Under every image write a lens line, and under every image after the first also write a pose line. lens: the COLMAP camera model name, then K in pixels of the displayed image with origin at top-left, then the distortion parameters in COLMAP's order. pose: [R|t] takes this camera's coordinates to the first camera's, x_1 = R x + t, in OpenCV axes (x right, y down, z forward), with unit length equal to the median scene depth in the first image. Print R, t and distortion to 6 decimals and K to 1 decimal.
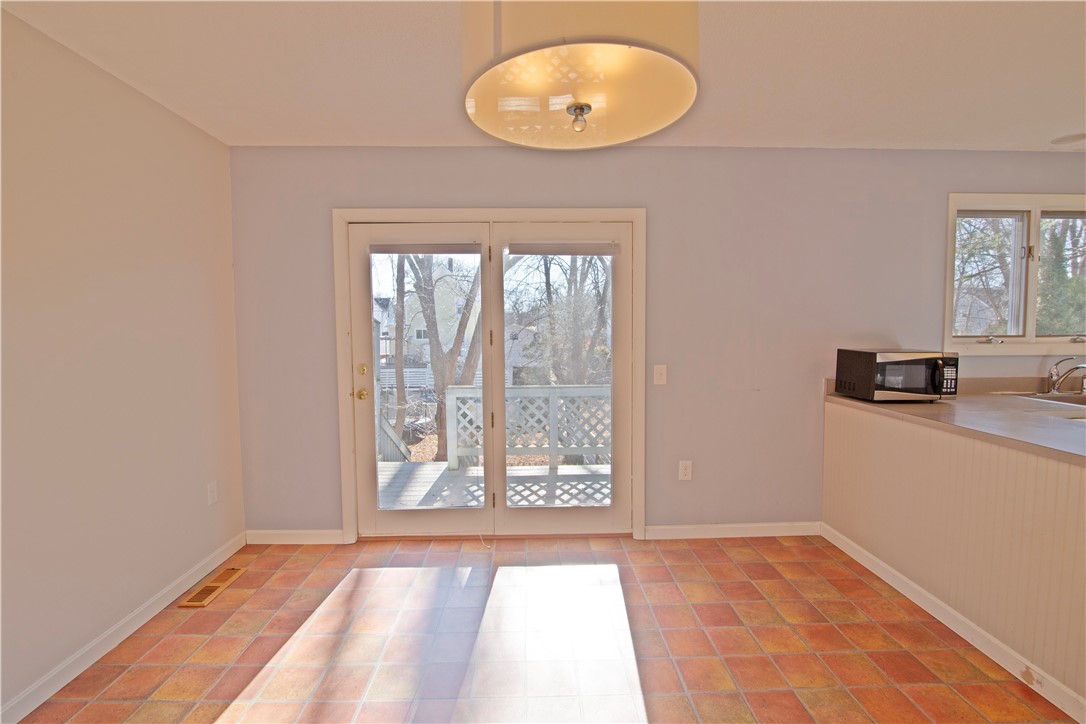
lens RADIAL K [[498.1, 0, 536.0], [0, 498.1, 362.1], [0, 0, 1]] dist [-0.017018, 0.001177]
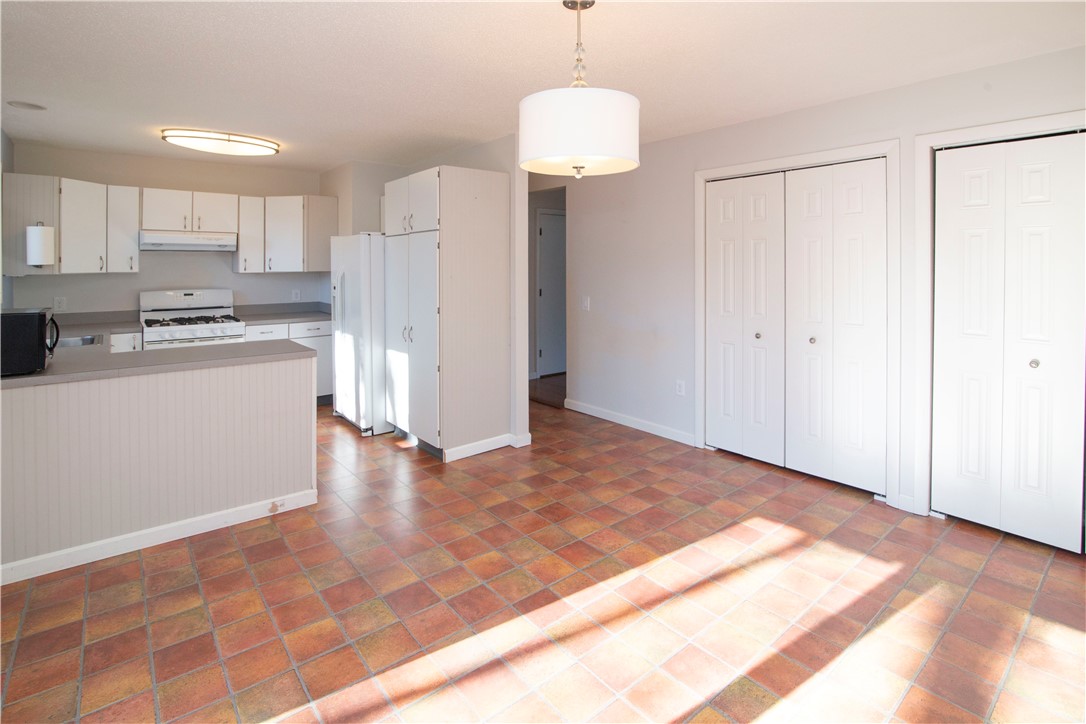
lens RADIAL K [[525.8, 0, 535.4], [0, 525.8, 261.1], [0, 0, 1]] dist [-0.011986, 0.000942]
pose [[-0.611075, 0.013858, 0.791451, -0.555693], [0.063049, 0.997522, 0.031213, -0.086720], [-0.789058, 0.068974, -0.610435, 0.916163]]
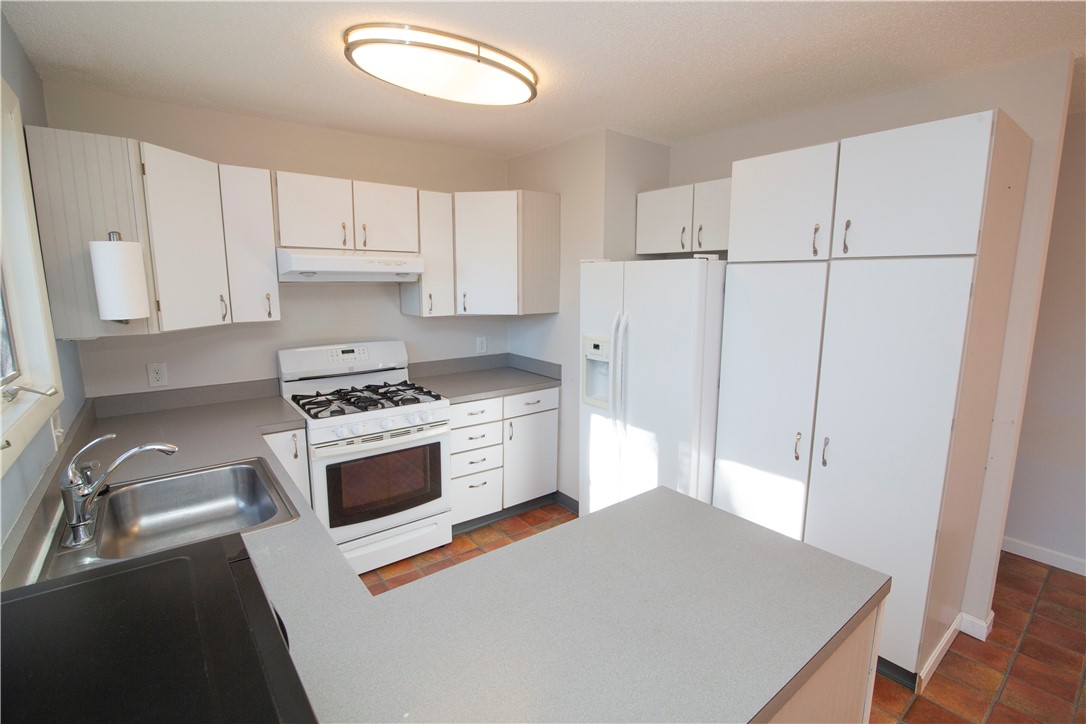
lens RADIAL K [[498.1, 0, 541.6], [0, 498.1, 359.9], [0, 0, 1]] dist [-0.017018, 0.001177]
pose [[-0.592117, -0.127265, 0.795739, 0.566688], [0.056644, 0.978435, 0.198634, -0.169885], [-0.803859, 0.162689, -0.572139, 1.060426]]
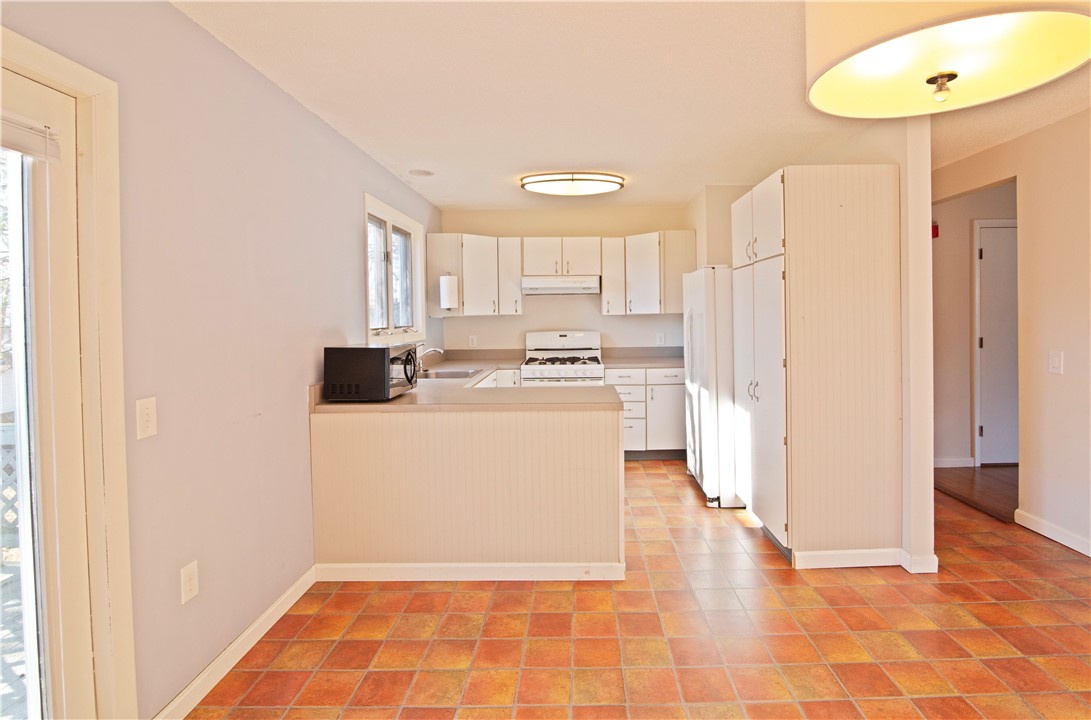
lens RADIAL K [[543.7, 0, 585.4], [0, 543.7, 314.7], [0, 0, 1]] dist [-0.018367, 0.000625]
pose [[0.012030, 0.003337, 0.999922, -0.358401], [0.083424, 0.996505, -0.004330, -0.049243], [-0.996441, 0.083470, 0.011710, 0.636891]]
